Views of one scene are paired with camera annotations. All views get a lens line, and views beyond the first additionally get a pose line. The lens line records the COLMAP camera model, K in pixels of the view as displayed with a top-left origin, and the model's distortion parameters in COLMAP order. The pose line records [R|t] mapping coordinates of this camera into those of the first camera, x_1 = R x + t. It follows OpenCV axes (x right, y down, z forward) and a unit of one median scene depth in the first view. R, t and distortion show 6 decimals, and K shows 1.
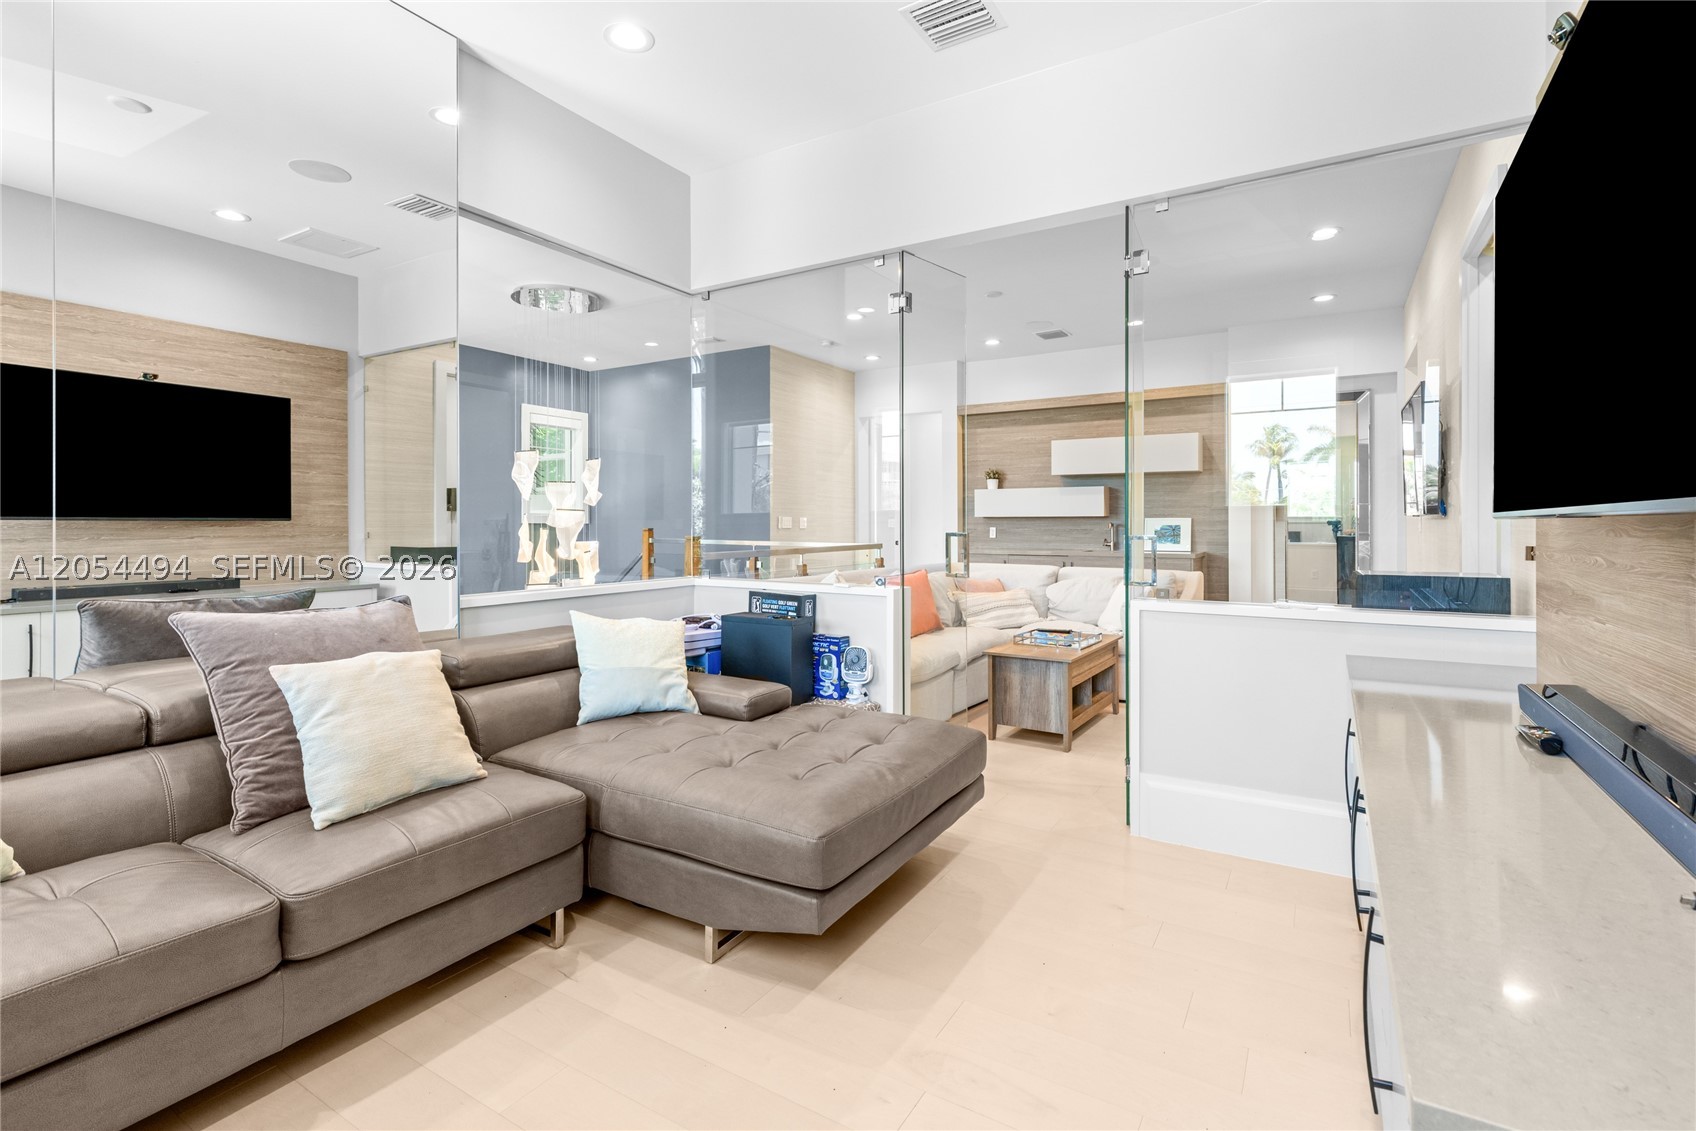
lens RADIAL K [[770.0, 0, 853.6], [0, 770.0, 522.5], [0, 0, 1]] dist [0.002311, 0.000072]
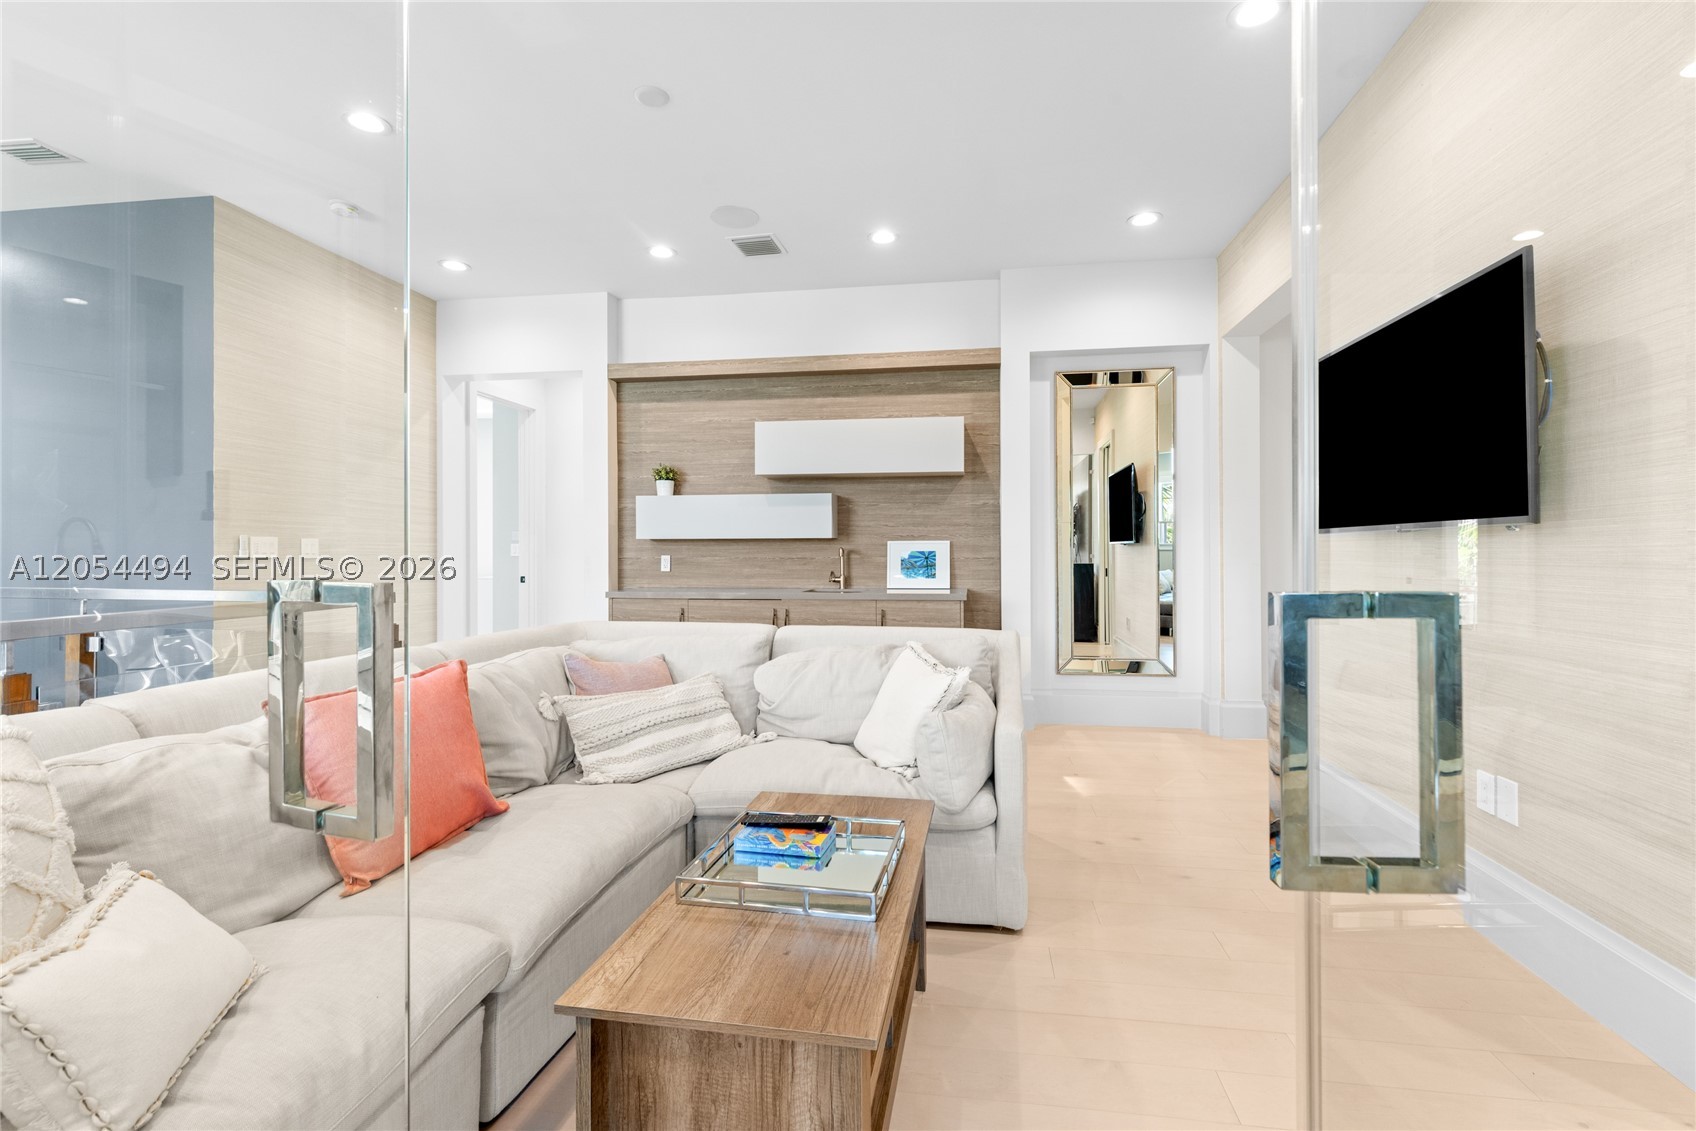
lens RADIAL K [[770.0, 0, 853.9], [0, 770.0, 554.9], [0, 0, 1]] dist [0.002311, 0.000072]
pose [[0.922903, -0.002482, 0.385024, 0.083120], [0.000922, 0.999991, 0.004239, 0.003612], [-0.385031, -0.003557, 0.922897, 0.364985]]
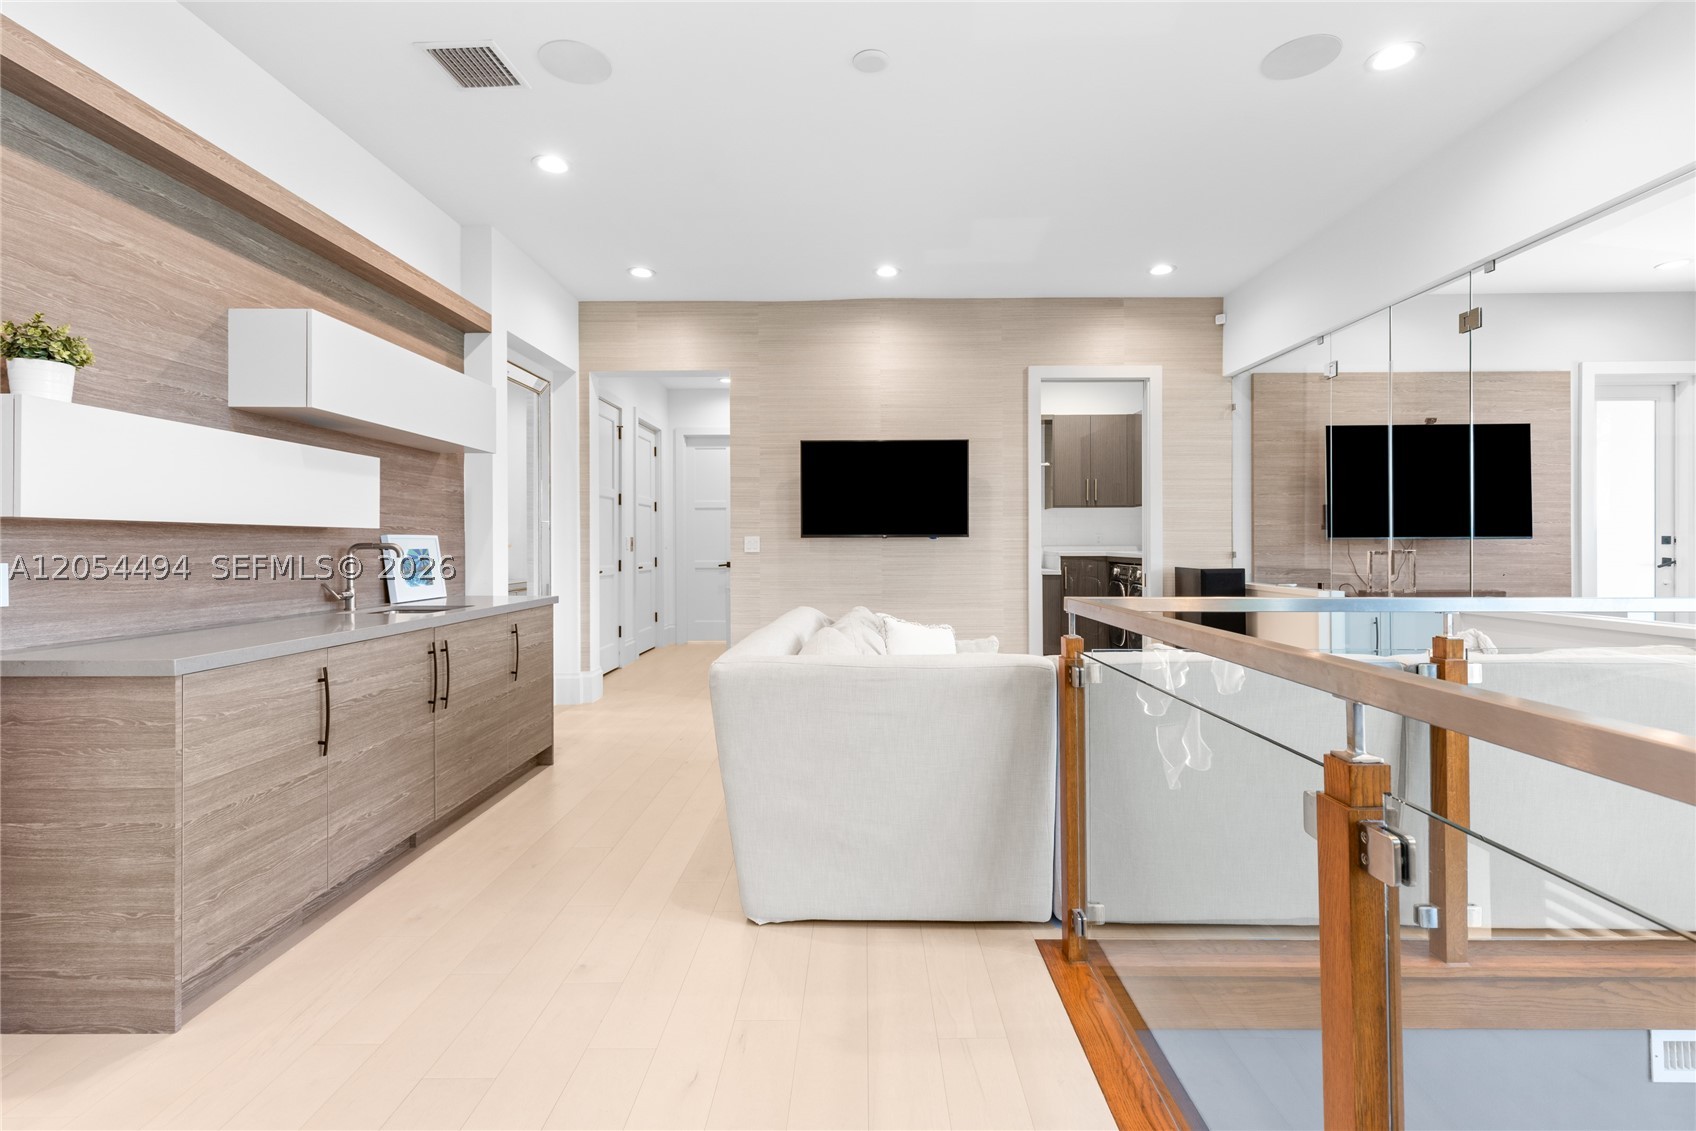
lens RADIAL K [[770.0, 0, 860.7], [0, 770.0, 541.1], [0, 0, 1]] dist [0.002311, 0.000072]
pose [[-0.523919, 0.007811, 0.851732, -0.169285], [0.003337, 0.999969, -0.007118, 0.002608], [-0.851762, -0.000887, -0.523929, 0.966258]]
